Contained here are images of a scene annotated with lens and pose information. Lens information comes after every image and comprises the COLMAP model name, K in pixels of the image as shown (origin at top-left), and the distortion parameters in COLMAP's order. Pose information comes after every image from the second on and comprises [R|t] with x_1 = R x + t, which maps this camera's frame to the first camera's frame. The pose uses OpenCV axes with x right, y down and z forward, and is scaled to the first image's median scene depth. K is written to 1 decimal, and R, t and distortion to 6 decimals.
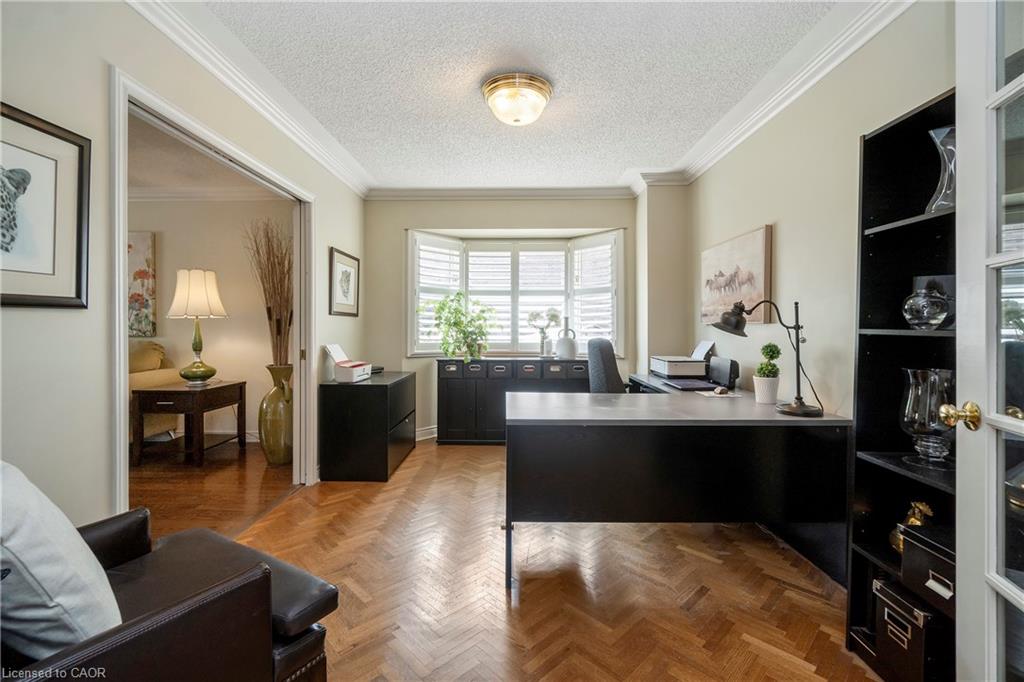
lens RADIAL K [[456.9, 0, 510.0], [0, 456.9, 332.0], [0, 0, 1]] dist [-0.002341, -0.000135]
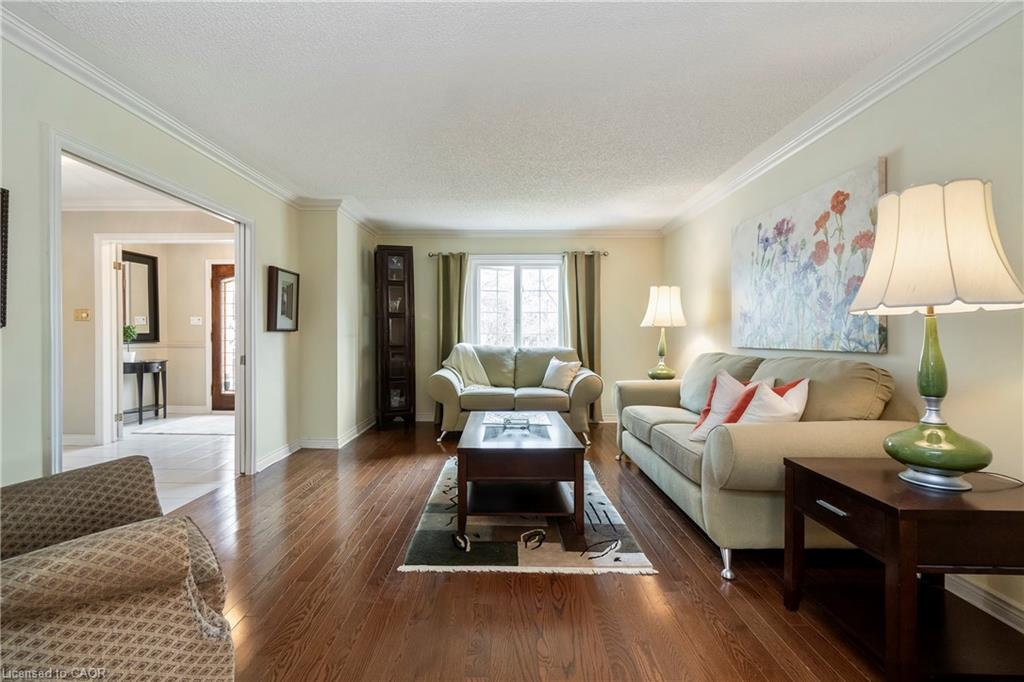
lens RADIAL K [[456.9, 0, 510.0], [0, 456.9, 332.0], [0, 0, 1]] dist [-0.002341, -0.000135]
pose [[0.027558, -0.015142, -0.999506, -0.301705], [-0.003963, 0.999876, -0.015257, -0.005907], [0.999612, 0.004382, 0.027495, 0.622967]]
